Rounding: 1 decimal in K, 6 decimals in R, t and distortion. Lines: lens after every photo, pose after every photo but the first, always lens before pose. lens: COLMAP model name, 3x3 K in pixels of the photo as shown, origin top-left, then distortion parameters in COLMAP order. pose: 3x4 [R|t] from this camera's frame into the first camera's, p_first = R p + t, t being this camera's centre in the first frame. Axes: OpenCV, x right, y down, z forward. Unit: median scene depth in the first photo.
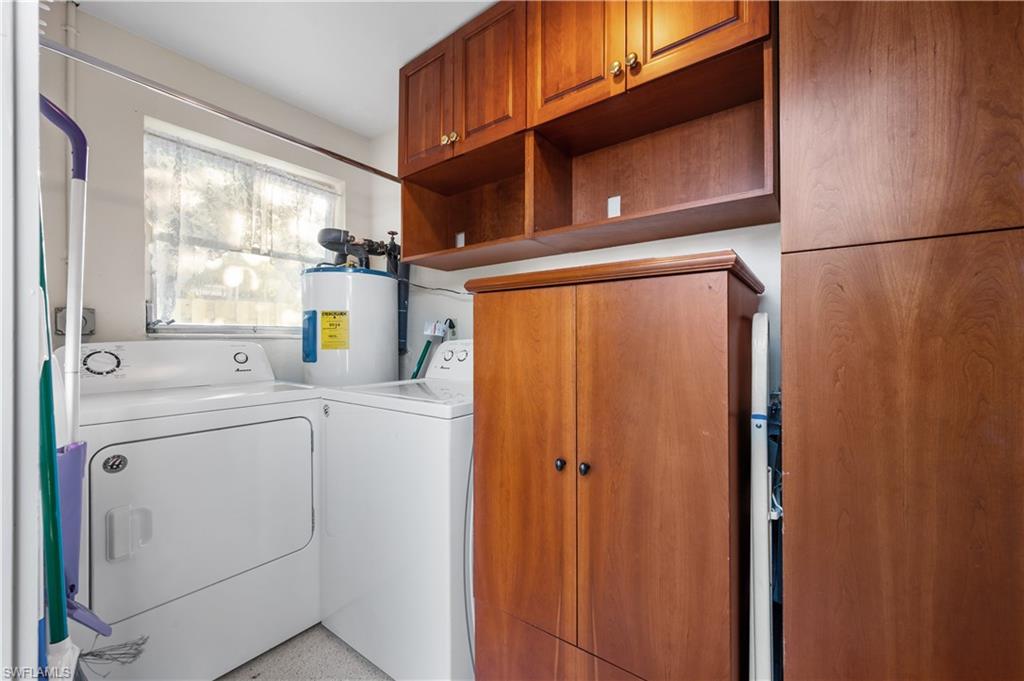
lens RADIAL K [[407.8, 0, 512.2], [0, 407.8, 335.6], [0, 0, 1]] dist [0.000620, 0.000064]
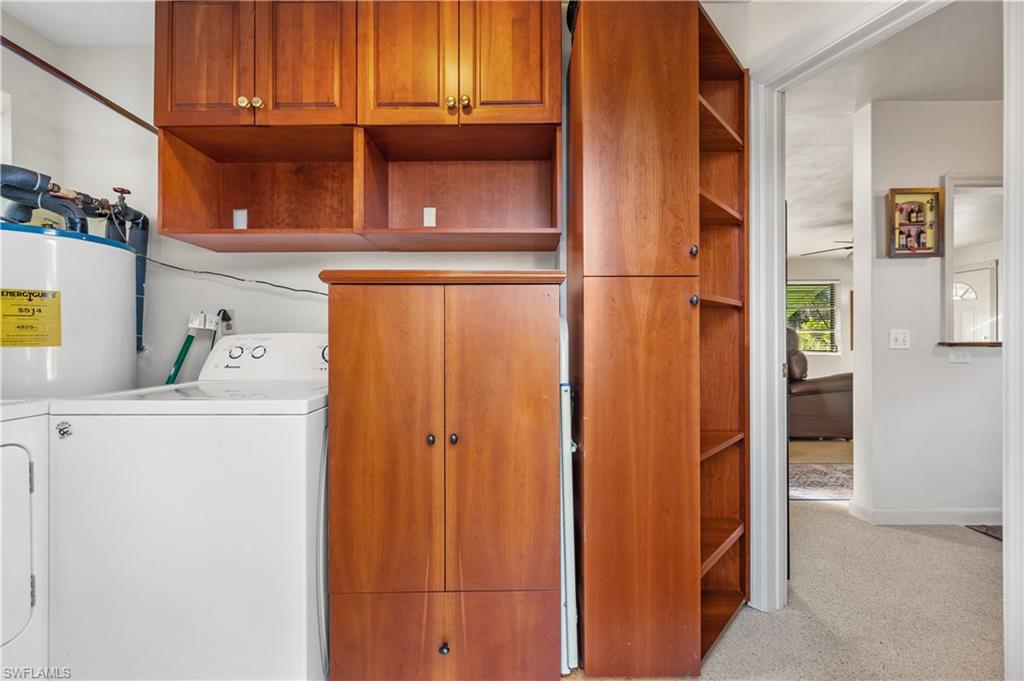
lens RADIAL K [[407.8, 0, 512.2], [0, 407.8, 335.6], [0, 0, 1]] dist [0.000620, 0.000064]
pose [[0.798592, 0.006491, 0.601838, -0.258581], [-0.006531, 0.999976, -0.002118, 0.014918], [-0.601837, -0.002240, 0.798616, -0.037926]]
